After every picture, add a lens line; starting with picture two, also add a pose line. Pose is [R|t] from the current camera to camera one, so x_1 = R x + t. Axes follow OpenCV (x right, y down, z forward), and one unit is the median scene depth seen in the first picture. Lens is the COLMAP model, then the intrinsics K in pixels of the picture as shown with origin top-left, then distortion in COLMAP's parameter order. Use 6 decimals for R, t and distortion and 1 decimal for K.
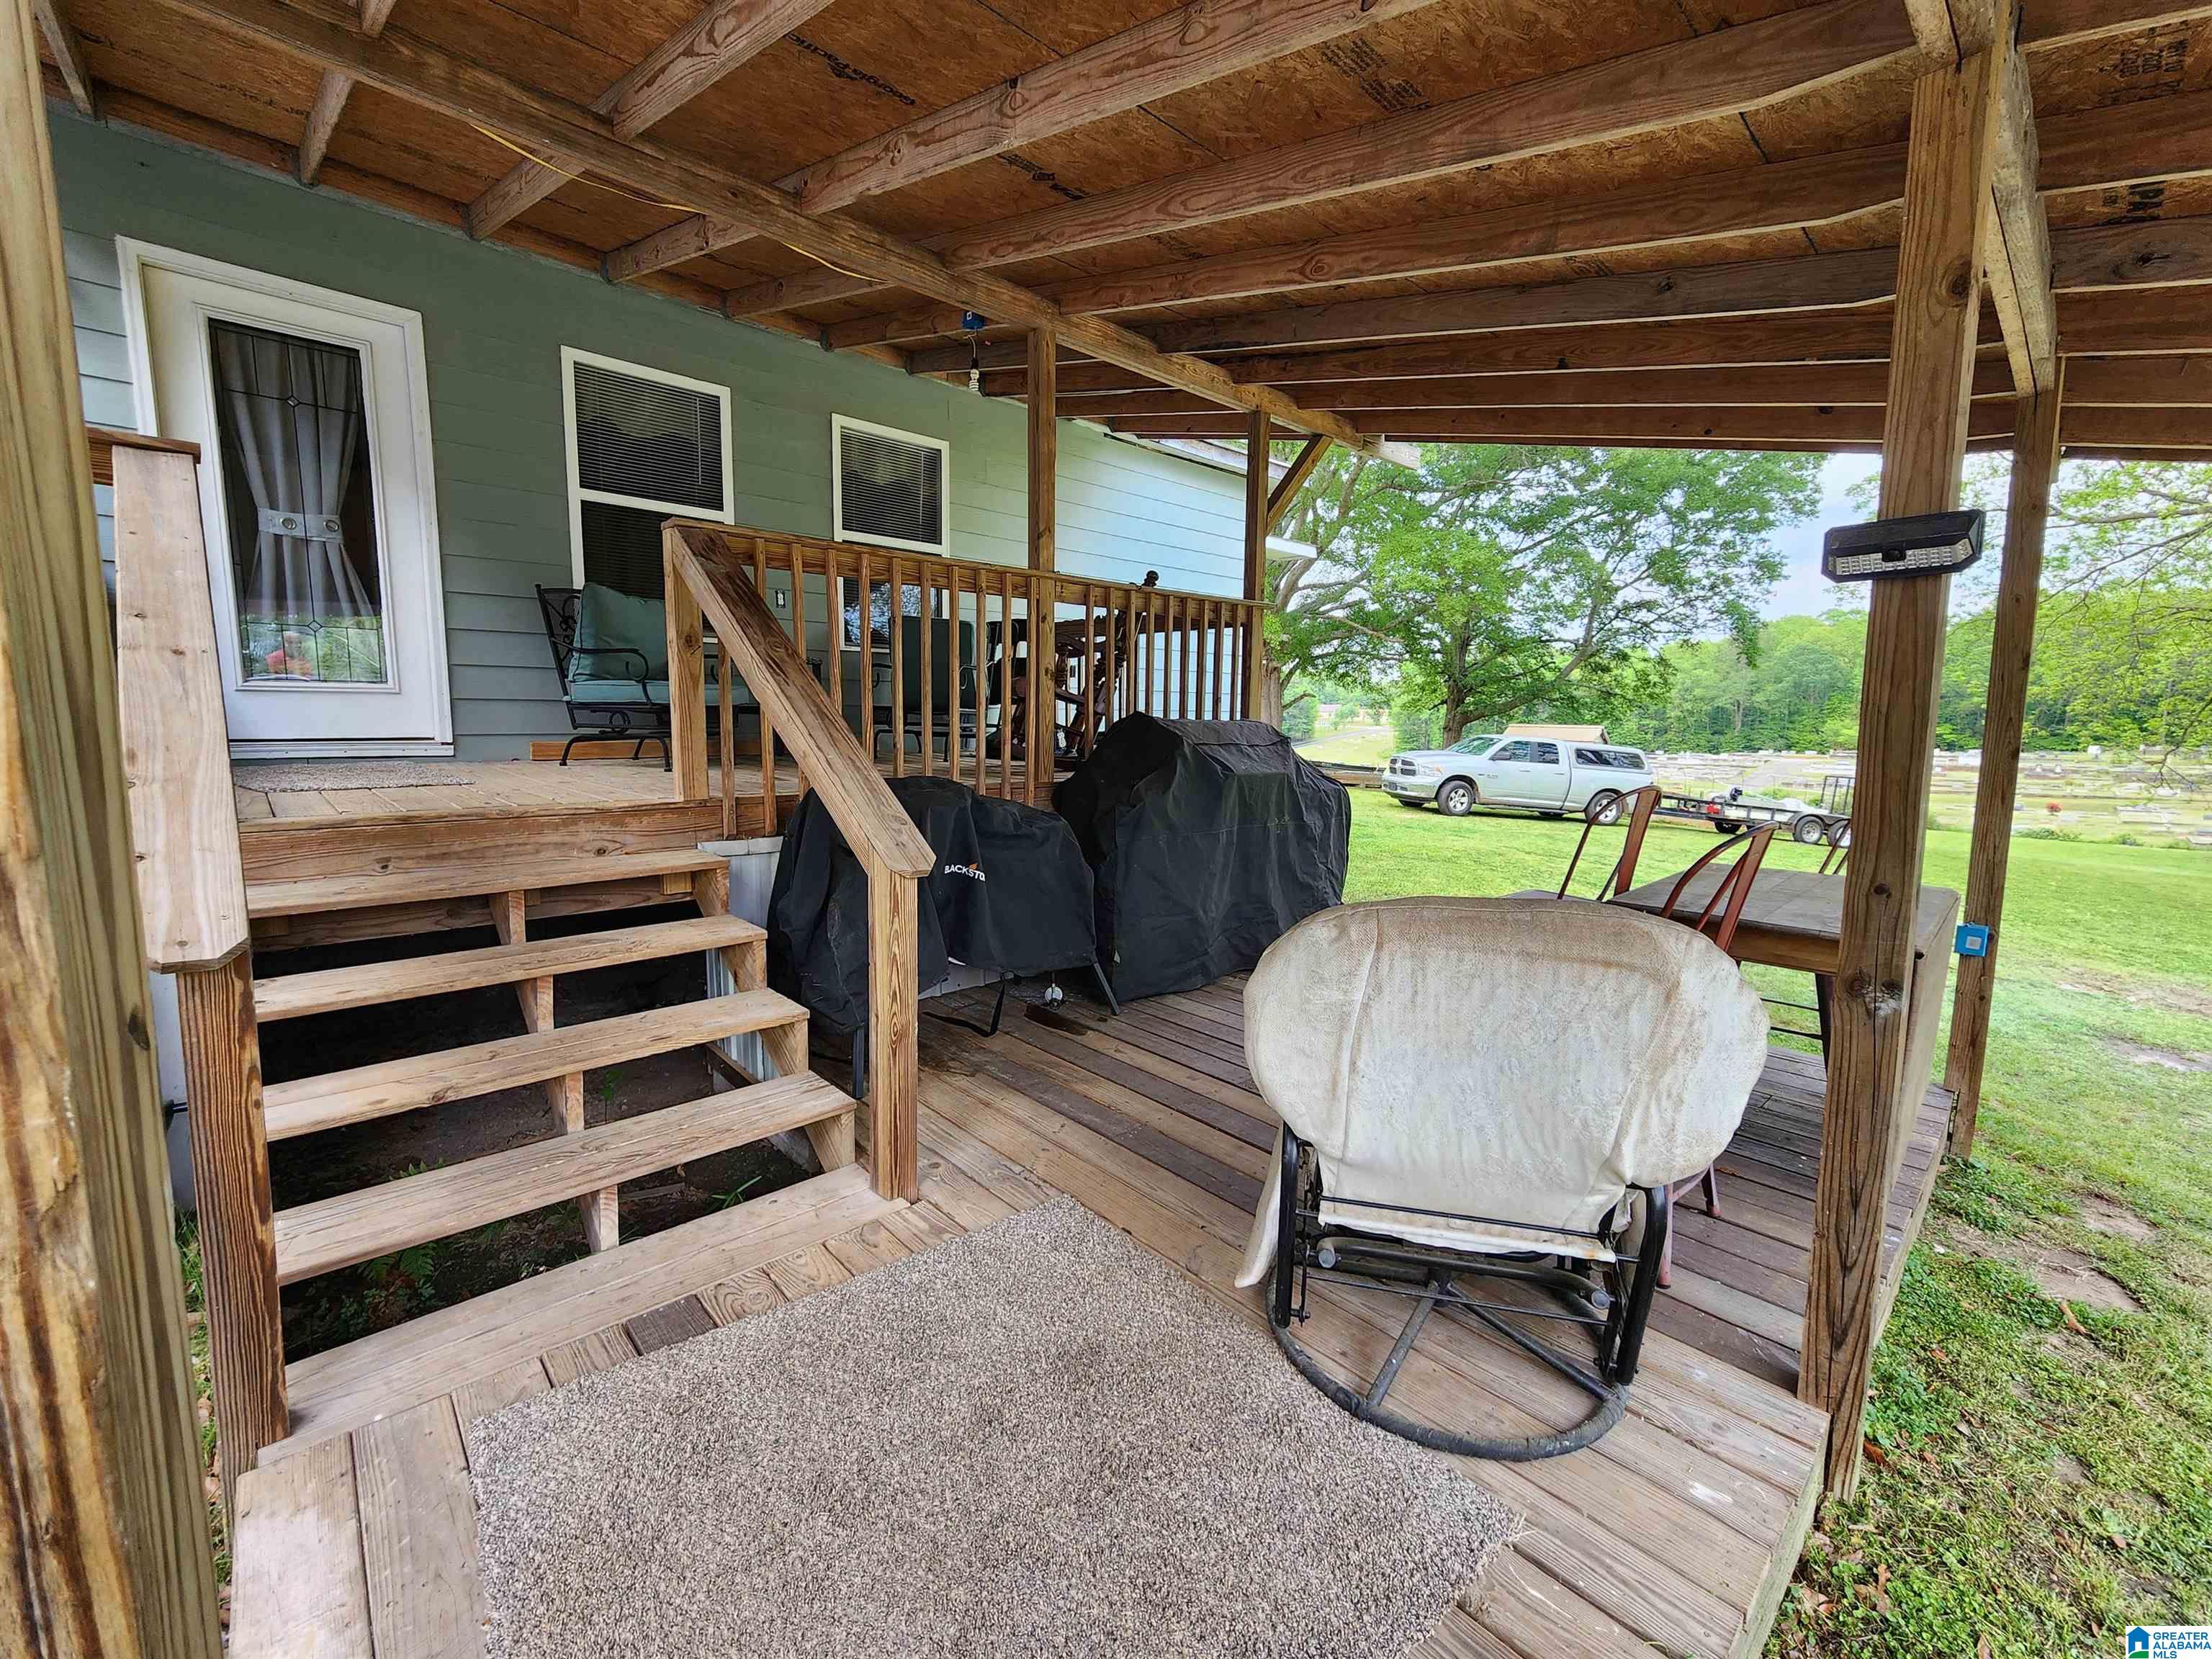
lens RADIAL K [[900.4, 0, 1106.0], [0, 900.4, 829.5], [0, 0, 1]] dist [0.003700, 0.000479]
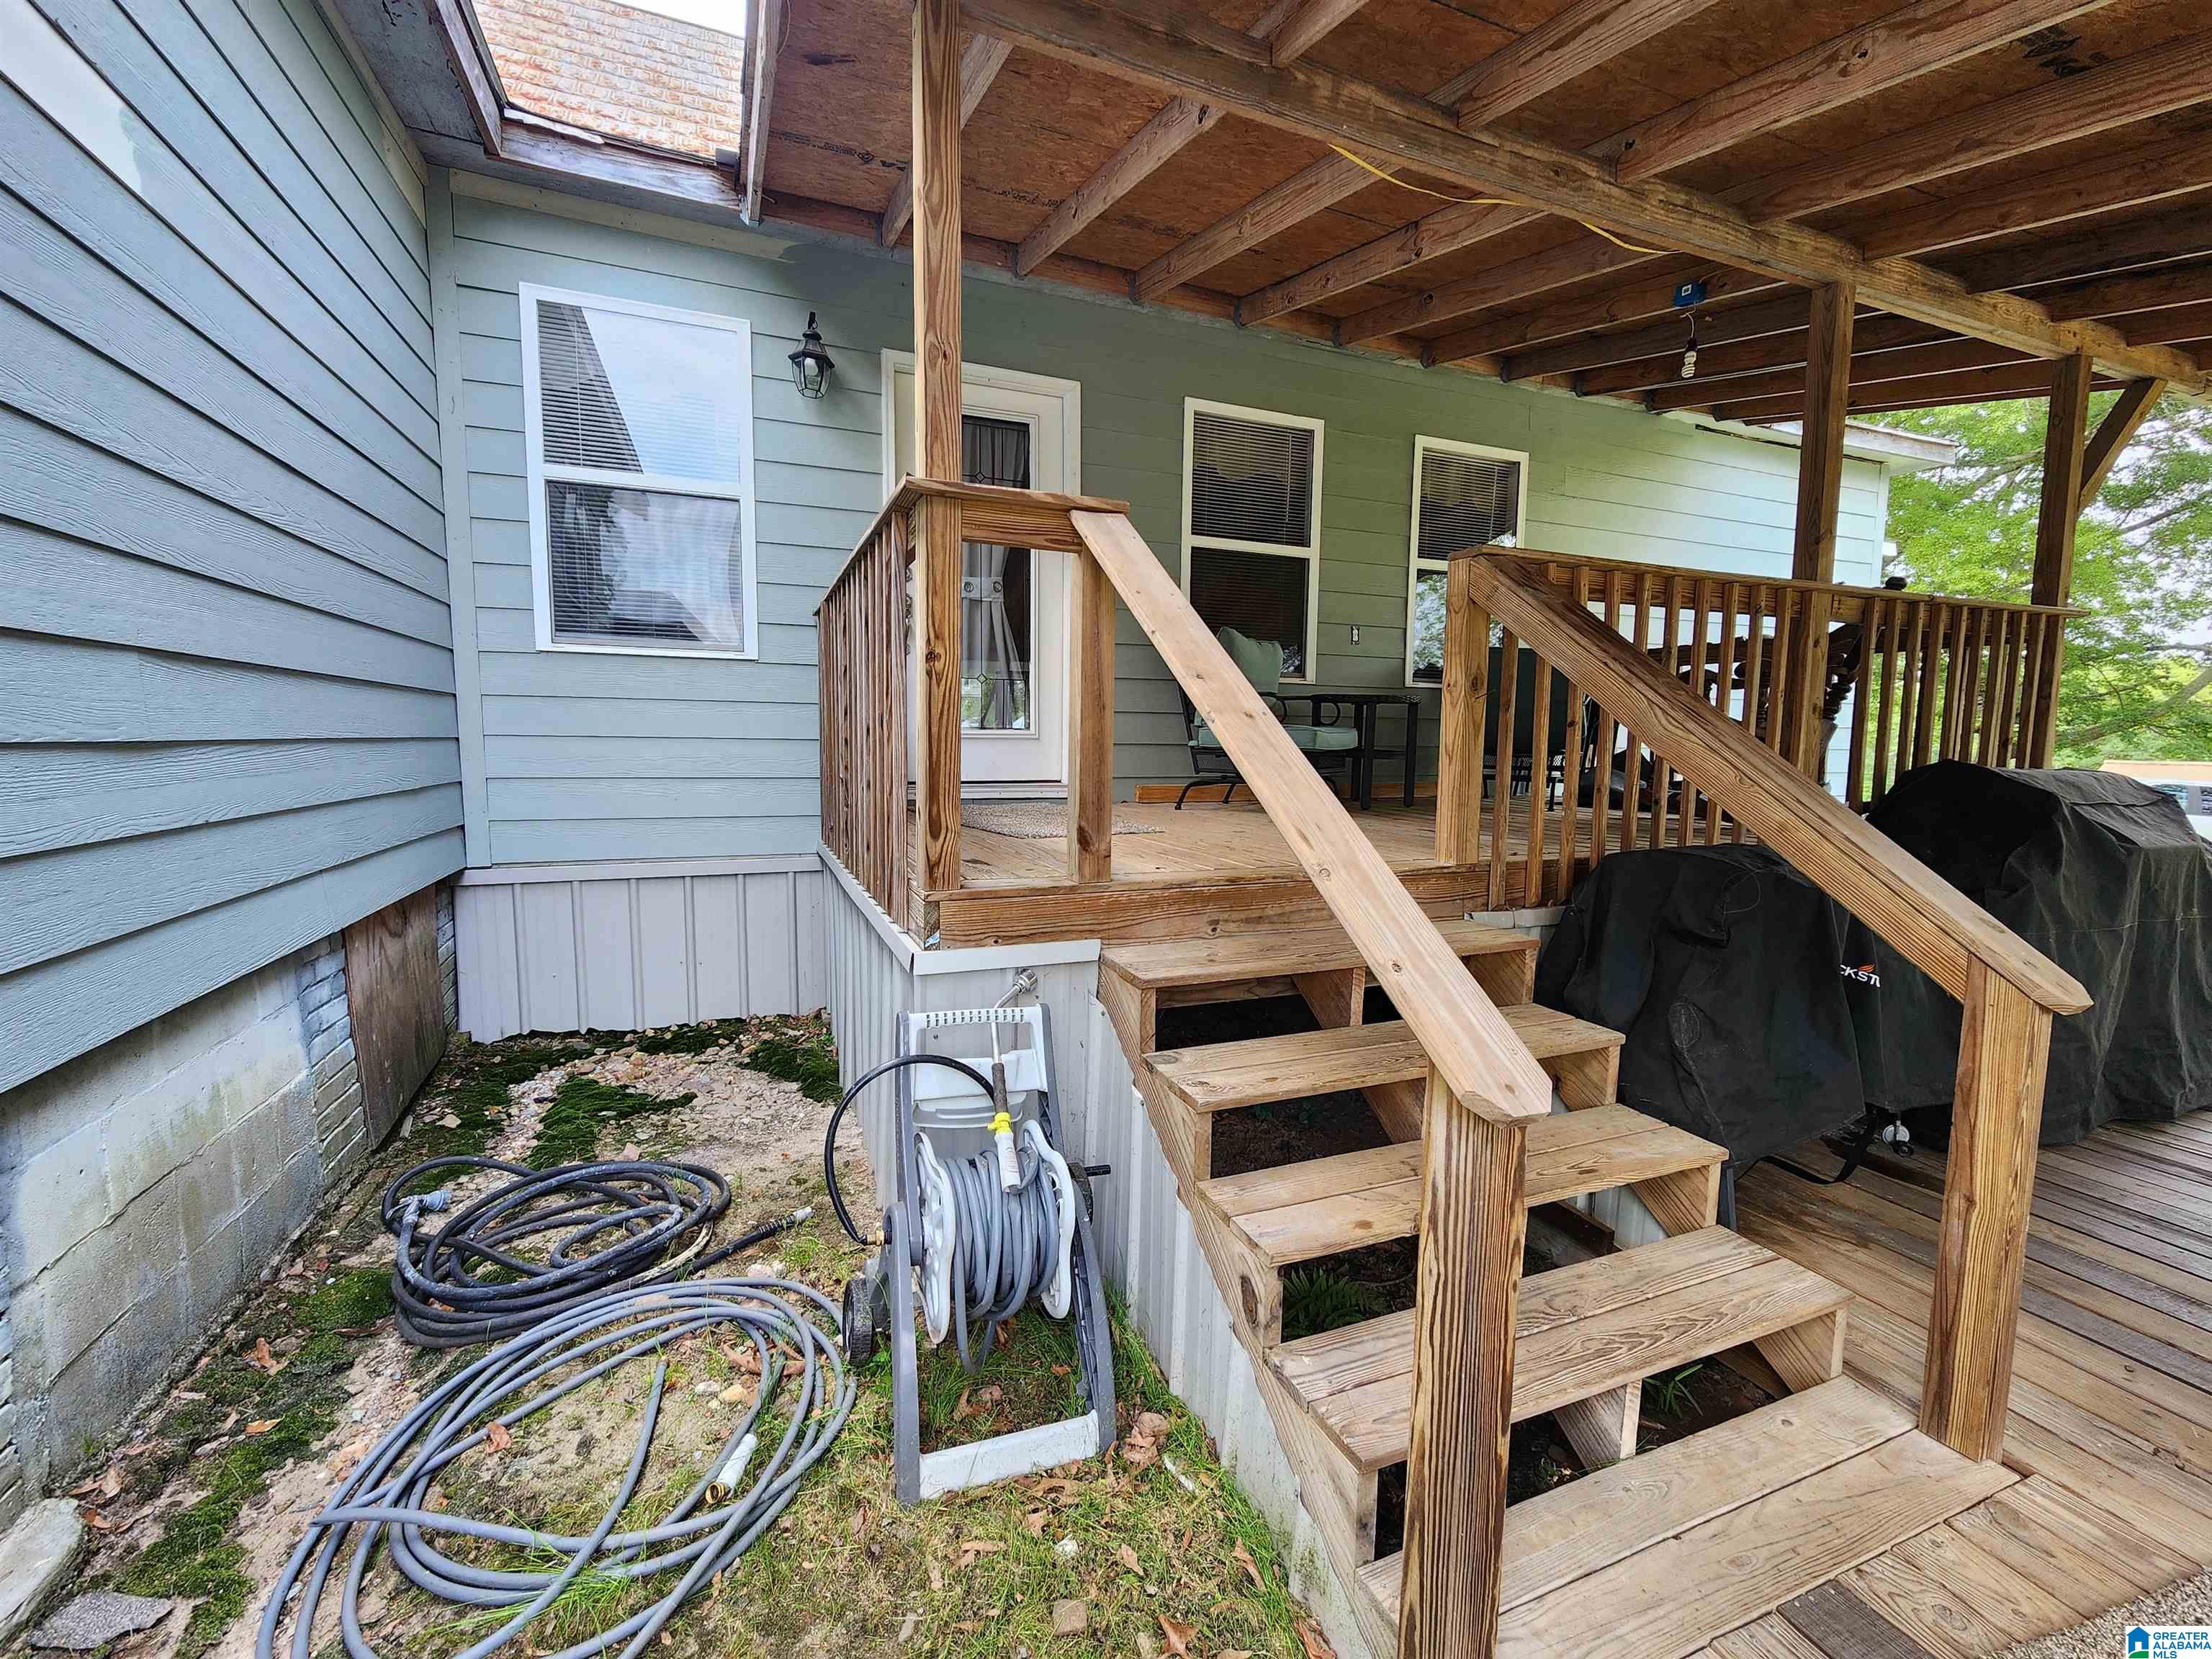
lens RADIAL K [[893.6, 0, 1103.8], [0, 893.6, 834.7], [0, 0, 1]] dist [-0.001284, 0.000131]
pose [[0.935590, 0.033781, -0.351470, -0.351877], [-0.043039, 0.998901, -0.018560, -0.021977], [0.350457, 0.032491, 0.936015, 0.043923]]
